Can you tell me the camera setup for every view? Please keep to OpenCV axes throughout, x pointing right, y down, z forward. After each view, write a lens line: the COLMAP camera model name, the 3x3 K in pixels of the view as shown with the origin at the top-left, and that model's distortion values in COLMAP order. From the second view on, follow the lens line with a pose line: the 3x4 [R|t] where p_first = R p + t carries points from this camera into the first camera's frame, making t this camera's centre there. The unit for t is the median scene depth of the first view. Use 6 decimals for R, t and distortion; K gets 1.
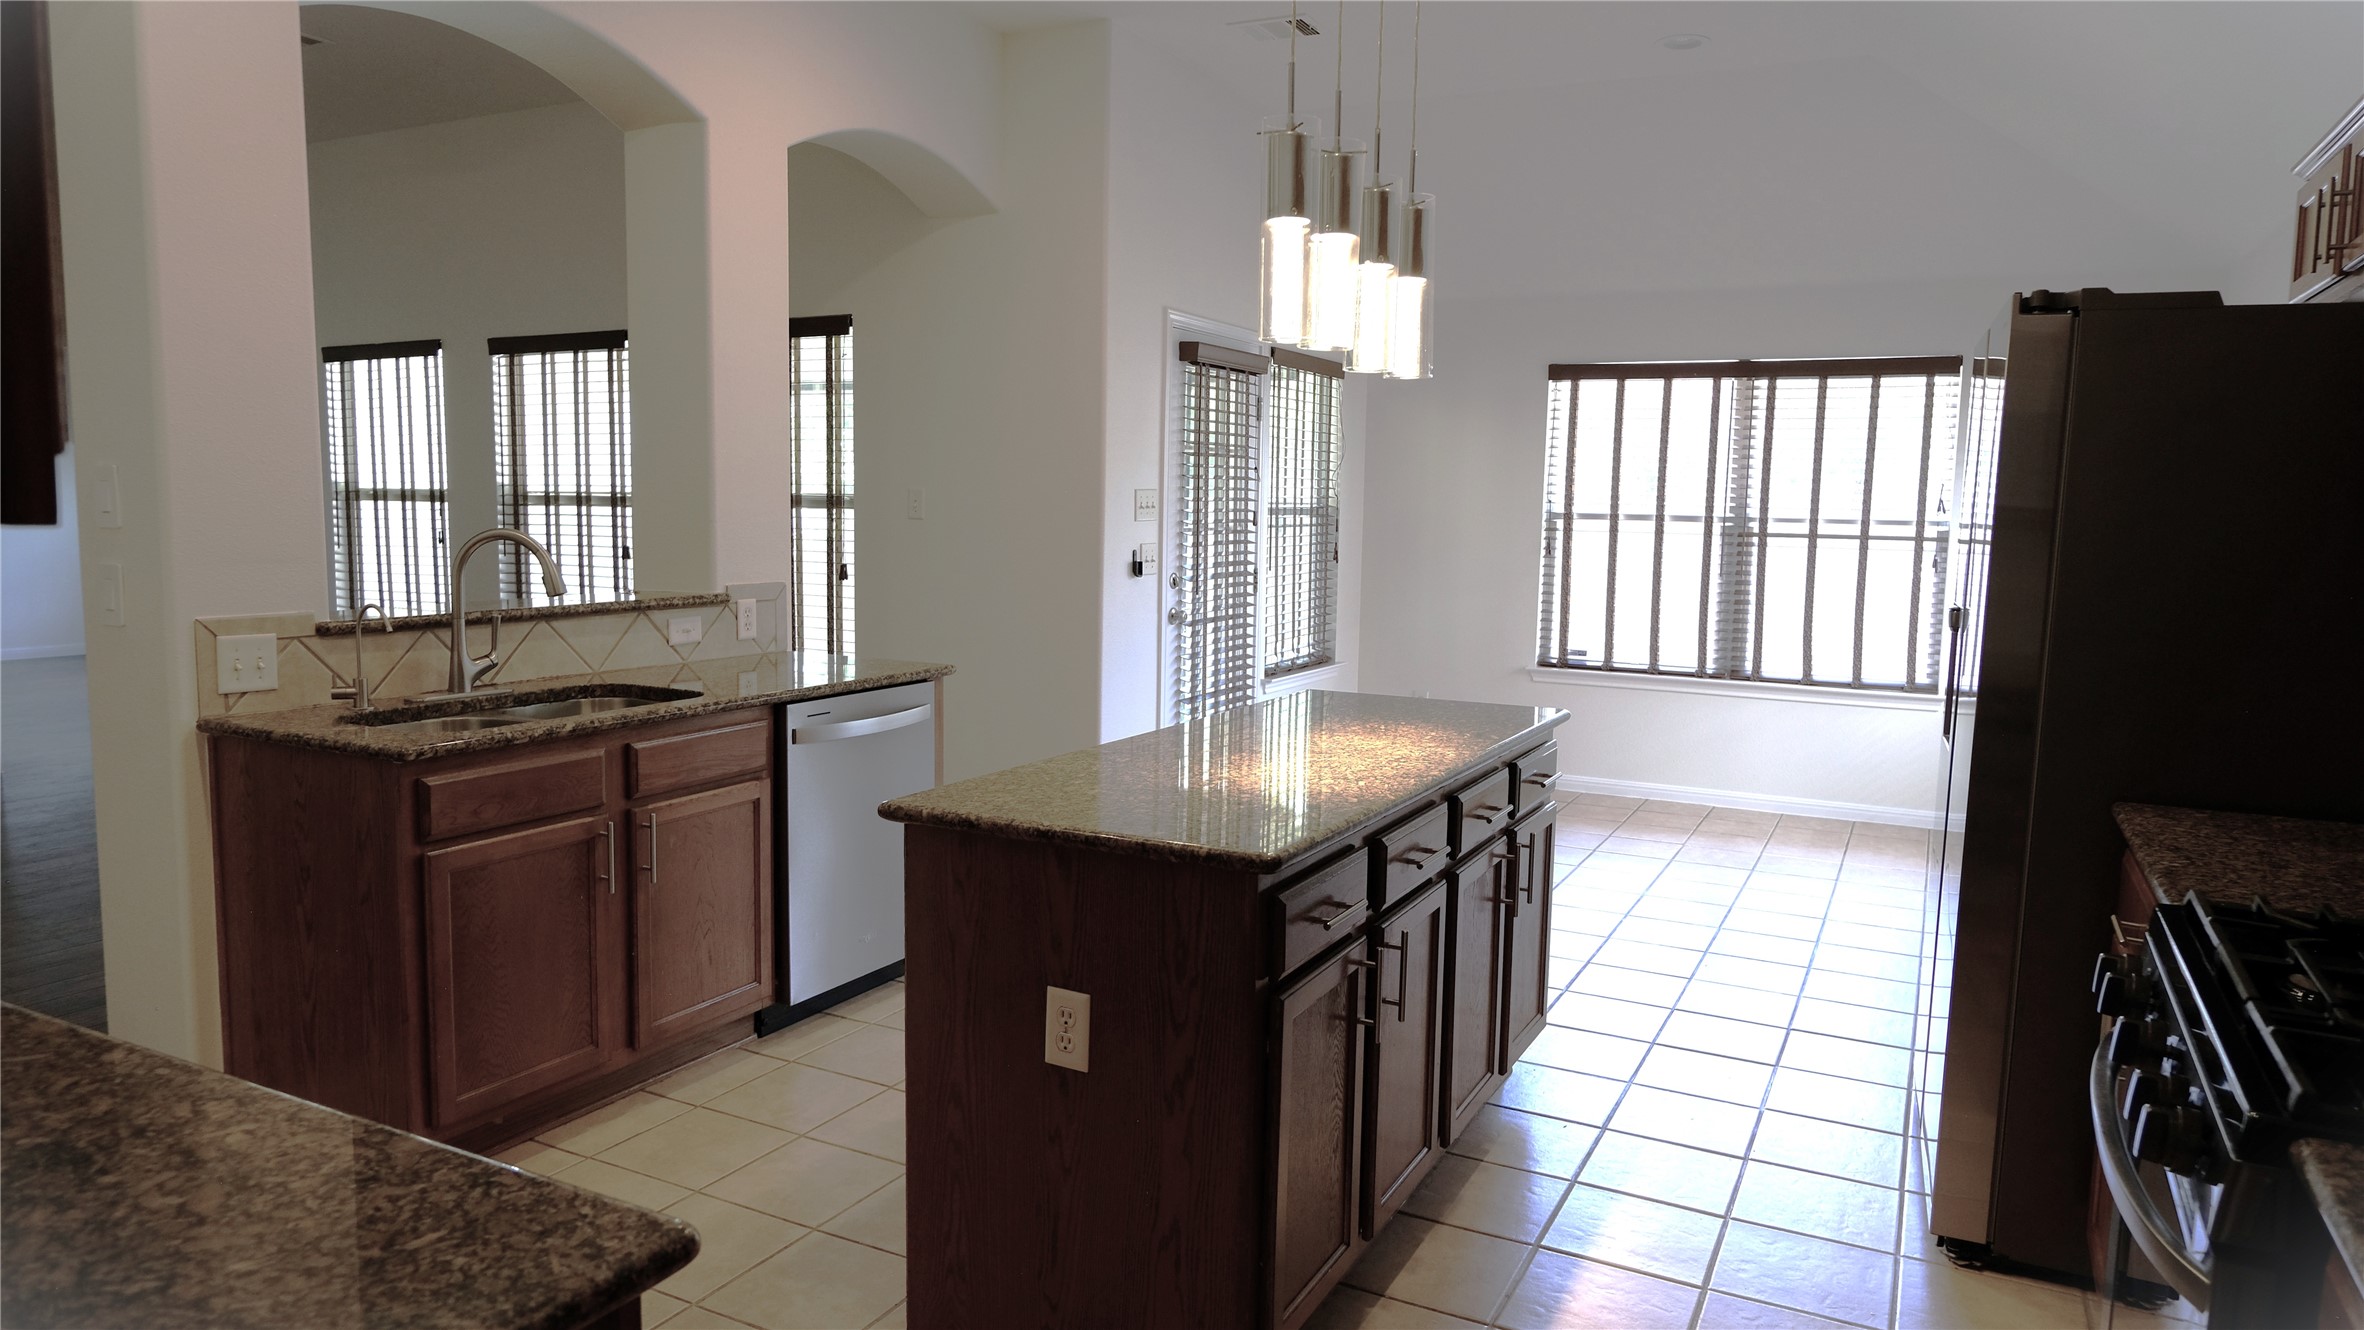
lens RADIAL K [[1491.4, 0, 1182.0], [0, 1491.4, 665.0], [0, 0, 1]] dist [0.000710, 0.000653]
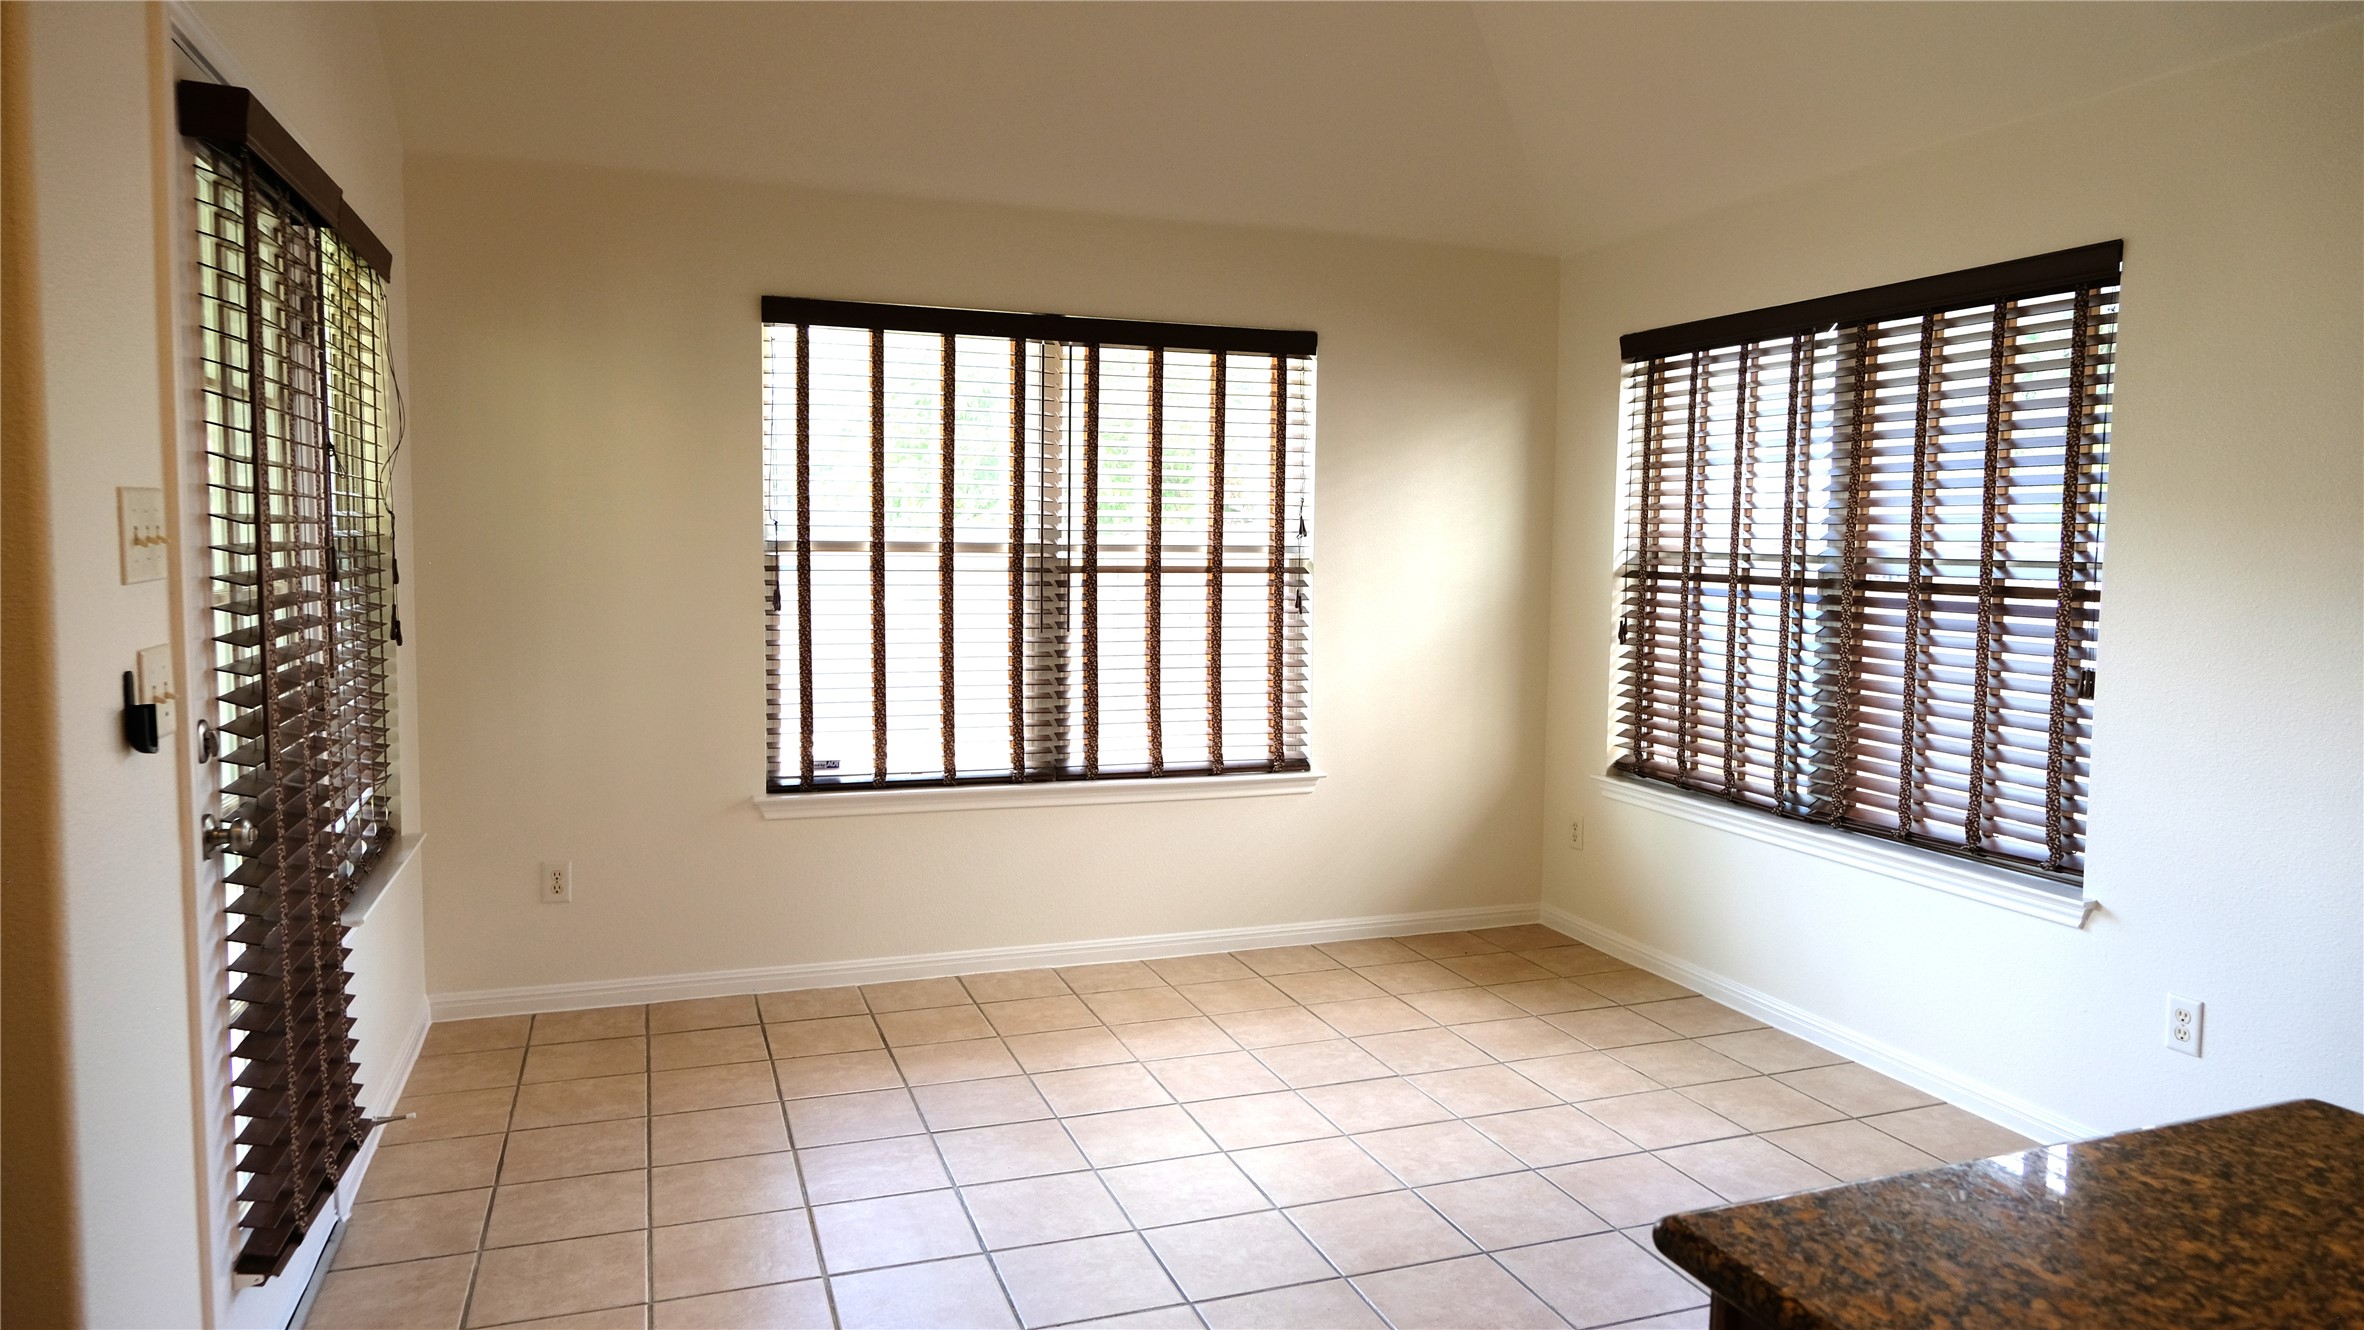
lens RADIAL K [[1491.4, 0, 1182.0], [0, 1491.4, 665.0], [0, 0, 1]] dist [0.000710, 0.000653]
pose [[0.674708, -0.071780, 0.734586, -0.094701], [0.084188, 0.996249, 0.020022, -0.052248], [-0.733268, 0.048334, 0.678220, 0.489745]]
